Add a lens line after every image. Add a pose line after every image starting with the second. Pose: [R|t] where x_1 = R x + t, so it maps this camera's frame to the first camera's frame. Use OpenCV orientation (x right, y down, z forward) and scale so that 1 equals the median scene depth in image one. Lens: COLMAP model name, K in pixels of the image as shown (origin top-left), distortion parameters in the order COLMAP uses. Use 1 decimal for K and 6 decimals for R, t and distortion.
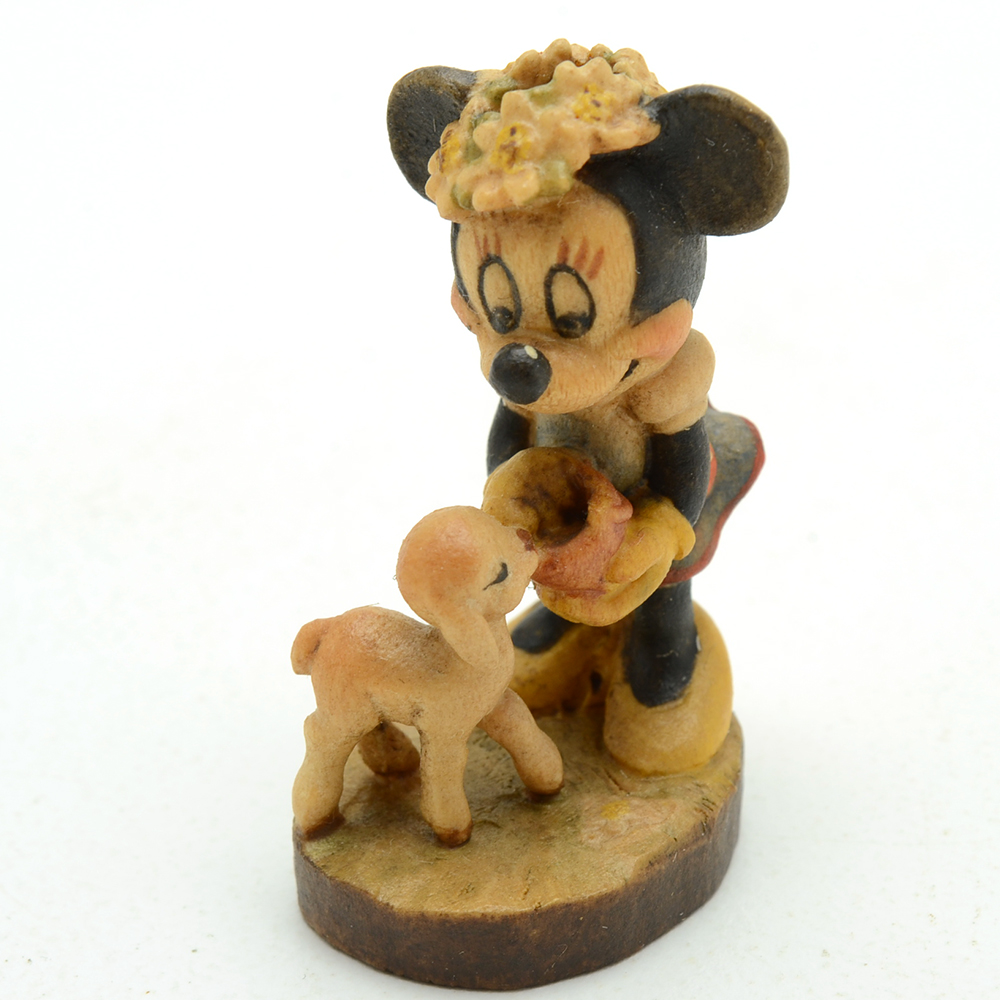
lens RADIAL K [[3342.1, 0, 500.8], [0, 3342.1, 501.8], [0, 0, 1]] dist [0.051398, 0.000000]
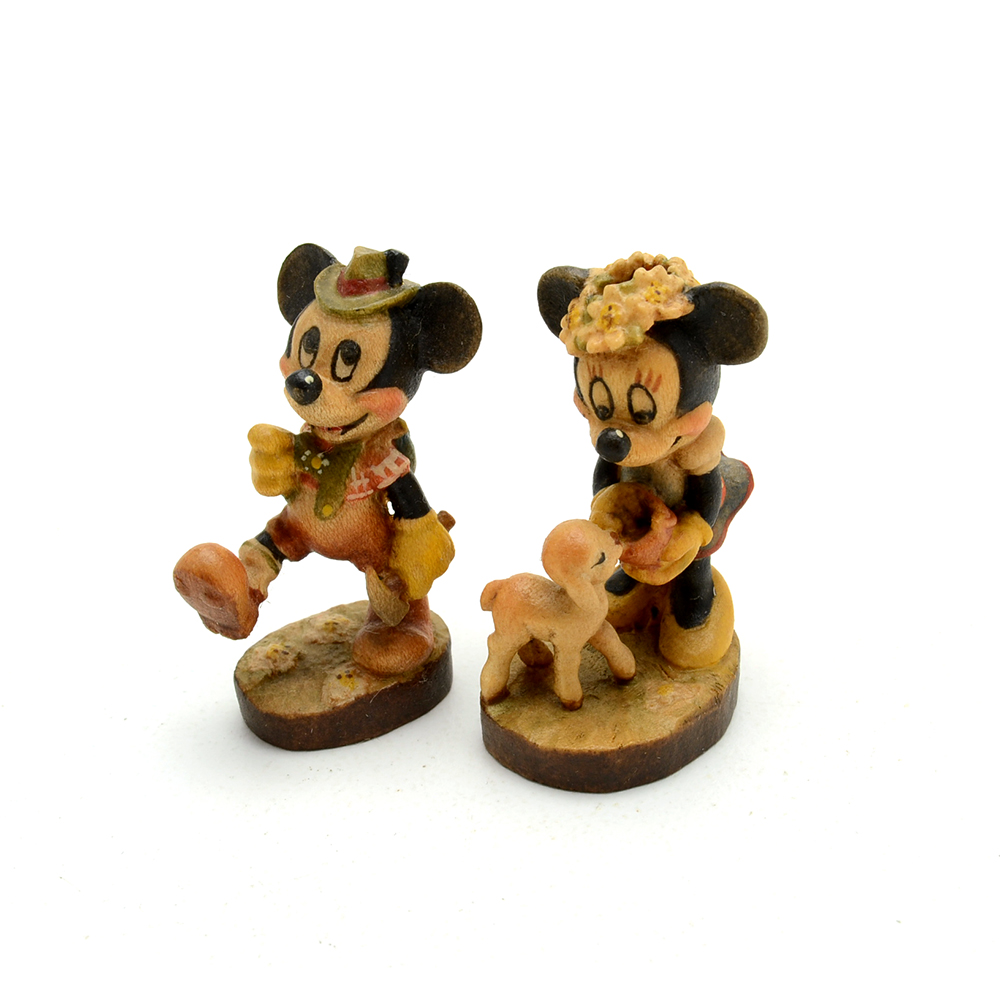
lens RADIAL K [[2233.2, 0, 498.6], [0, 2233.2, 495.5], [0, 0, 1]] dist [-0.007021, 0.000000]
pose [[0.999182, 0.006728, -0.039885, -0.007047], [-0.005158, 0.999213, 0.039341, -0.055558], [0.040118, -0.039104, 0.998430, -0.164347]]
